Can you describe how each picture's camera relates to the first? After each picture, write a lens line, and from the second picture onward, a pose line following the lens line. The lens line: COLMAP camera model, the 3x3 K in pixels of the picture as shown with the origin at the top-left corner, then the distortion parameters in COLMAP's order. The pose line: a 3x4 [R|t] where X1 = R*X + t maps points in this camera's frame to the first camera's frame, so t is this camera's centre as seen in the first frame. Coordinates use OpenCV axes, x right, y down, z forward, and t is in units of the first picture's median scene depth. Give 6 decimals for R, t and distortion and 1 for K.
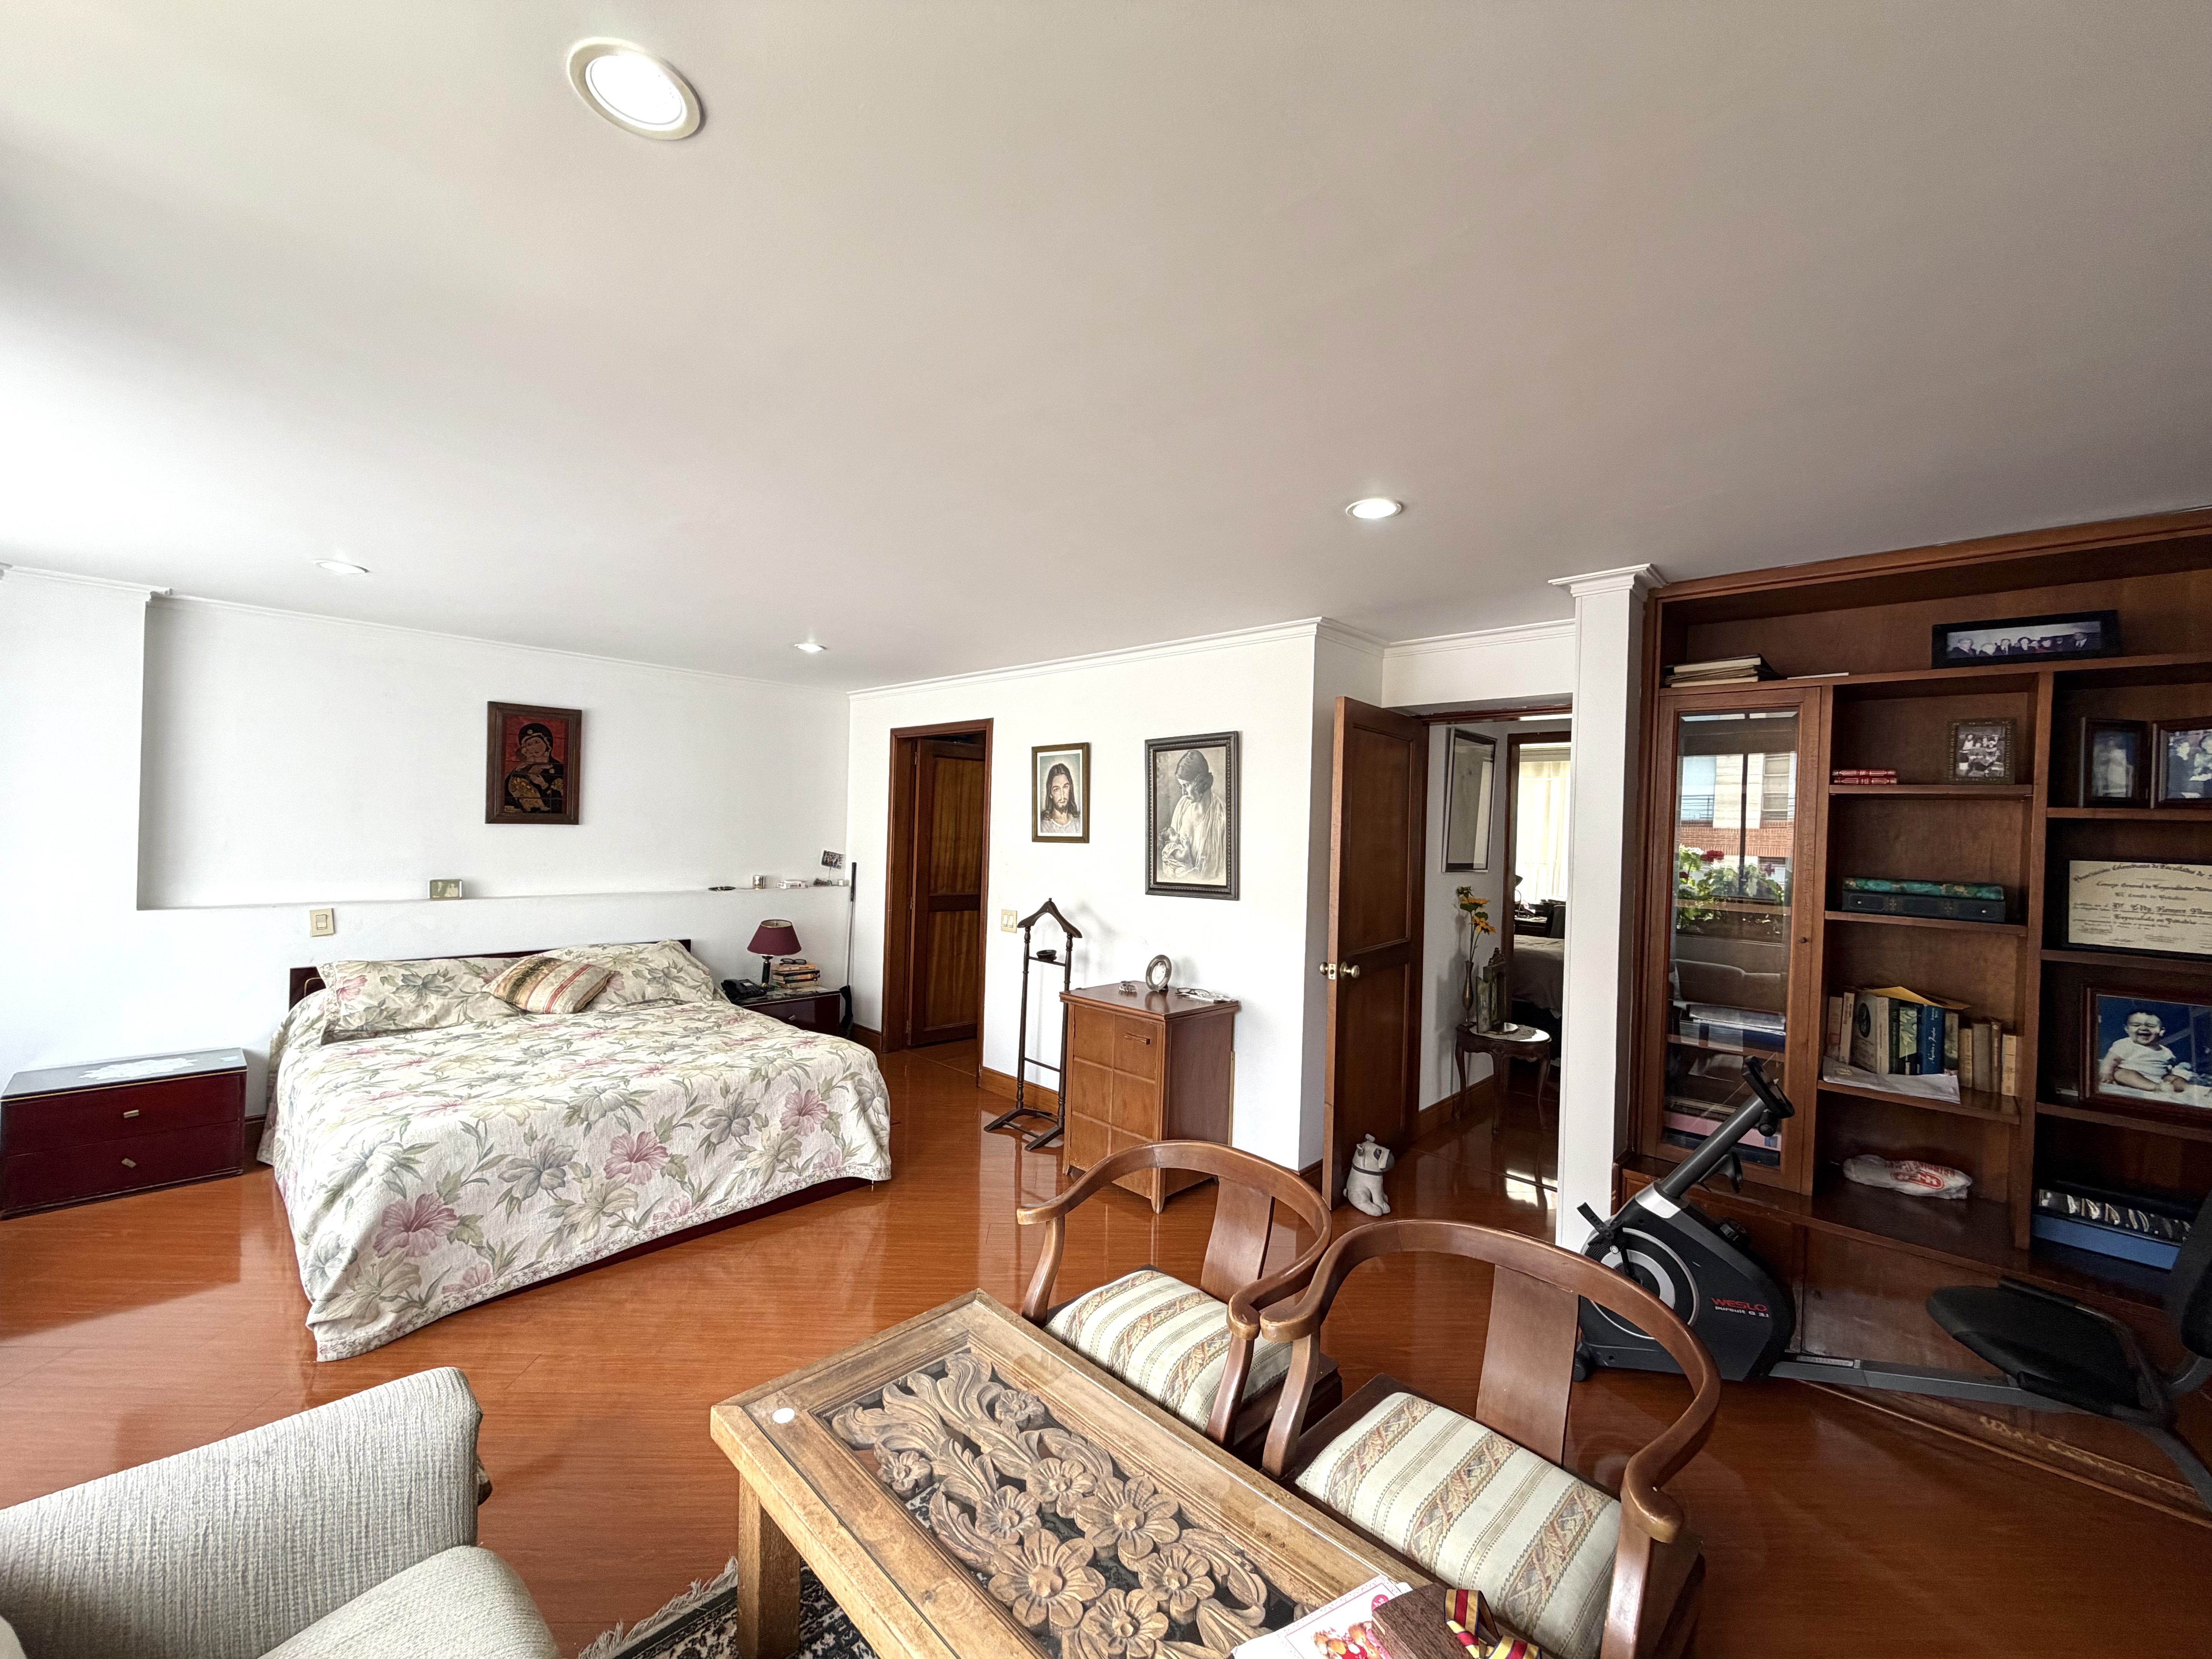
lens RADIAL K [[882.9, 0, 1110.4], [0, 882.9, 832.7], [0, 0, 1]] dist [0.001647, 0.000794]
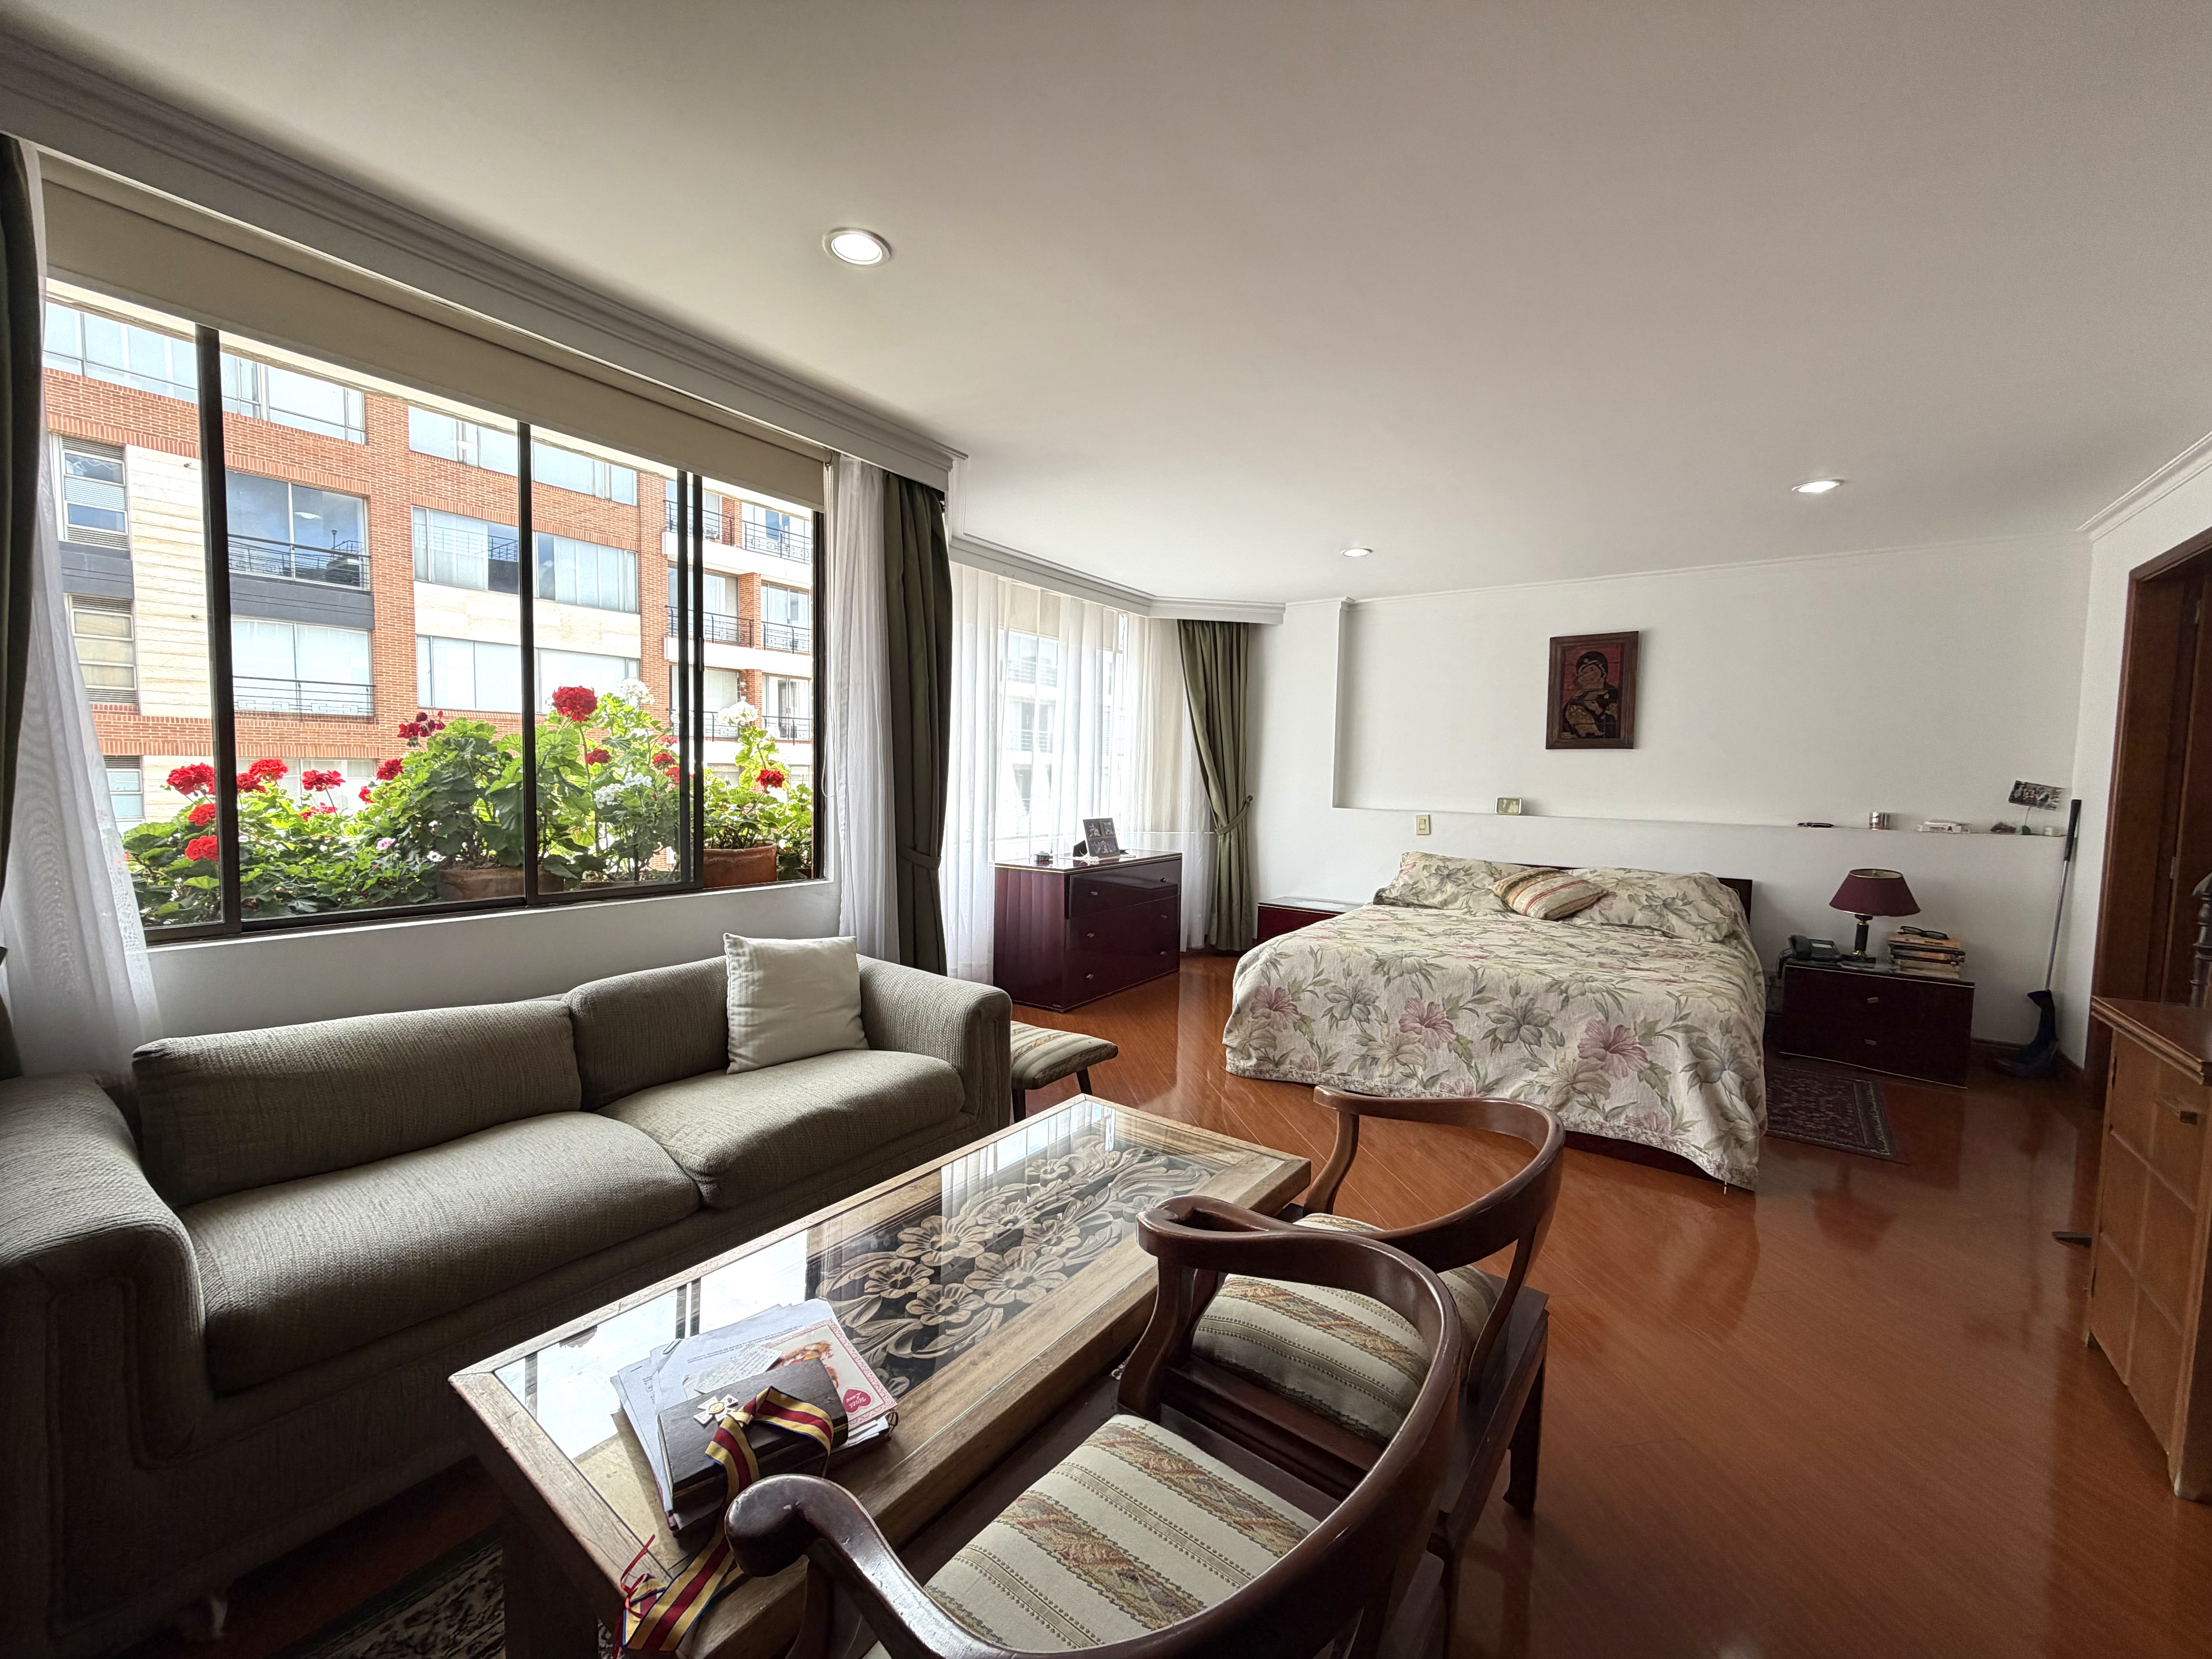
lens RADIAL K [[882.9, 0, 1097.3], [0, 882.9, 833.5], [0, 0, 1]] dist [0.001647, 0.000794]
pose [[0.136070, 0.040184, -0.989884, 0.393968], [-0.024992, 0.998998, 0.037119, 0.084523], [0.990384, 0.019688, 0.136938, 0.363213]]
